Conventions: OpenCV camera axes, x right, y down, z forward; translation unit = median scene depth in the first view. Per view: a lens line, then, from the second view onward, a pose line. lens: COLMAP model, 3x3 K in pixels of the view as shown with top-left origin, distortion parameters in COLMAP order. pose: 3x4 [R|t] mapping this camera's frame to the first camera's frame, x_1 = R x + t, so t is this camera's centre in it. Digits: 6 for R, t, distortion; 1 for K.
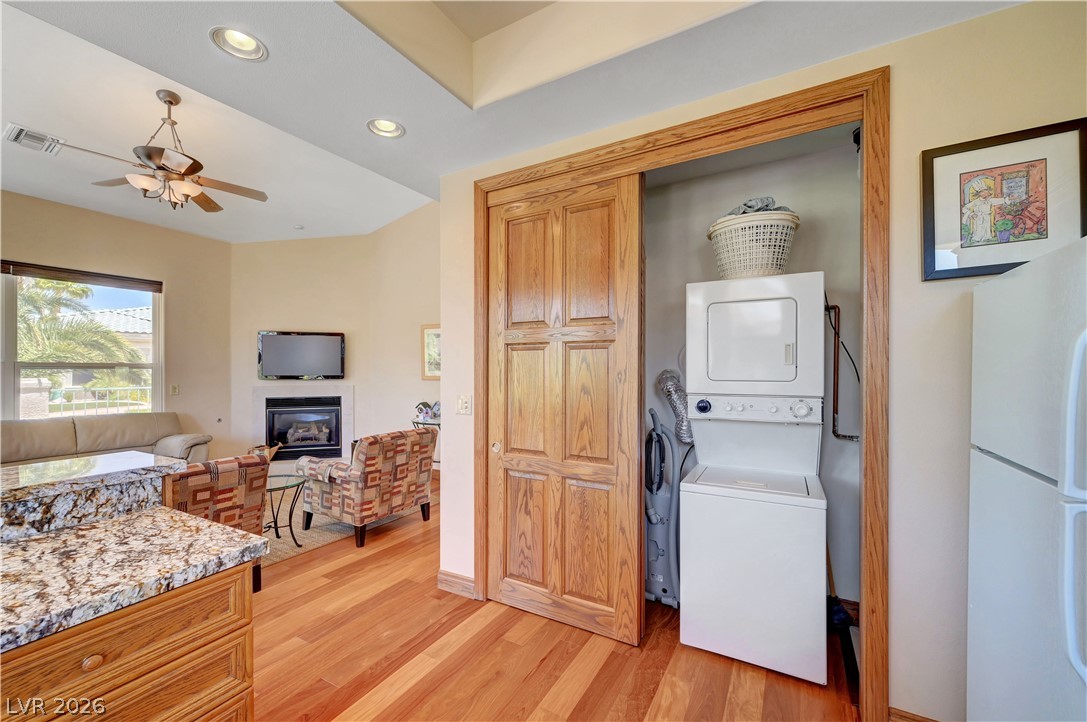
lens RADIAL K [[432.5, 0, 544.8], [0, 432.5, 368.6], [0, 0, 1]] dist [-0.000286, -0.000310]
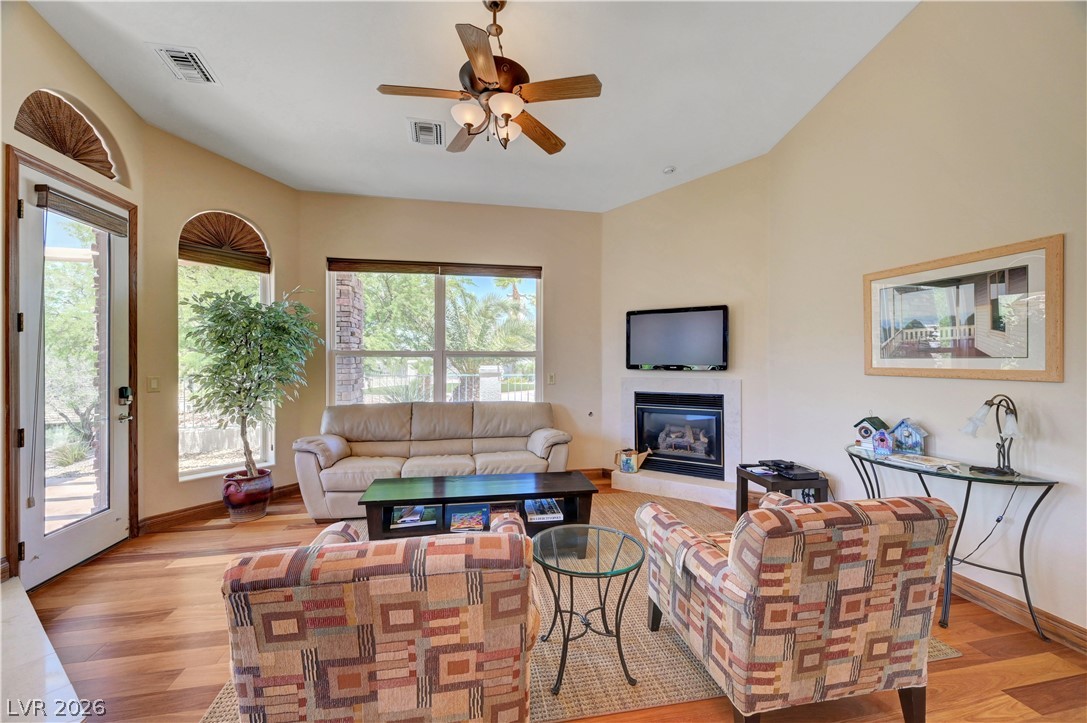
lens RADIAL K [[432.5, 0, 545.3], [0, 432.5, 361.7], [0, 0, 1]] dist [-0.000286, -0.000310]
pose [[0.658640, 0.002350, -0.752455, -0.213320], [0.001359, 0.999990, 0.004312, 0.009937], [0.752457, -0.003863, 0.658630, 0.514304]]
